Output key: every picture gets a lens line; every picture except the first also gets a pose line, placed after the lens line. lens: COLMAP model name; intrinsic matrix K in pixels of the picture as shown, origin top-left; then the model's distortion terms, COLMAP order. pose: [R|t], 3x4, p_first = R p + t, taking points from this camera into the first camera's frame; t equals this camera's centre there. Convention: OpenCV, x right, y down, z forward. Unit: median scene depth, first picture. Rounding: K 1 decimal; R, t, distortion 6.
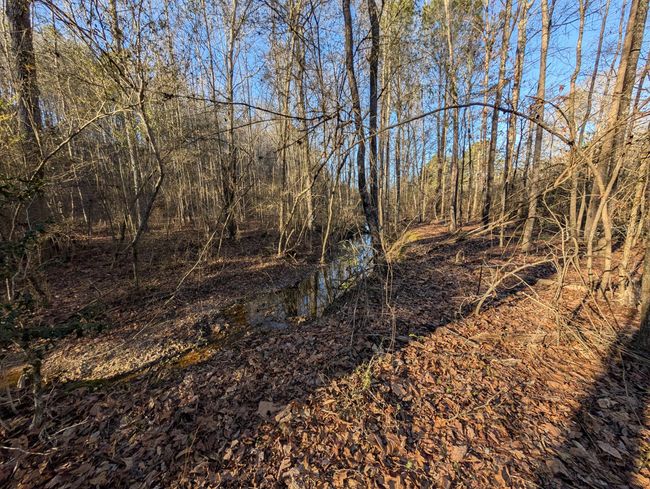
lens RADIAL K [[239.4, 0, 325.0], [0, 239.4, 244.5], [0, 0, 1]] dist [-0.000984, -0.000204]
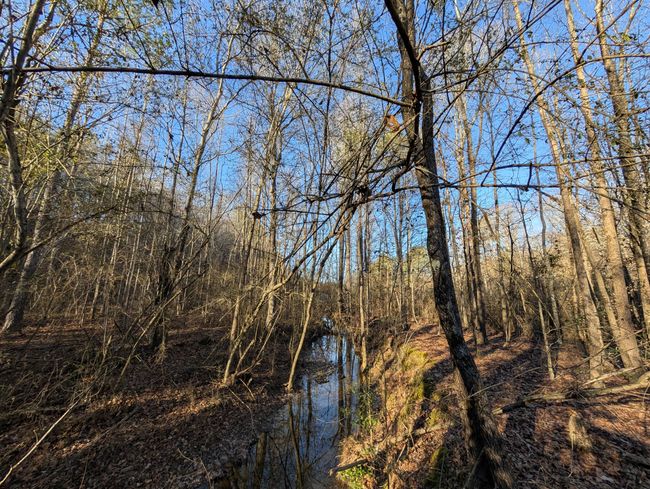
lens RADIAL K [[239.4, 0, 325.0], [0, 239.4, 244.5], [0, 0, 1]] dist [-0.000984, -0.000204]
pose [[0.979617, 0.083242, 0.182815, -0.075251], [-0.010276, 0.929670, -0.368250, -0.065296], [-0.200611, 0.358866, 0.911576, 0.220683]]
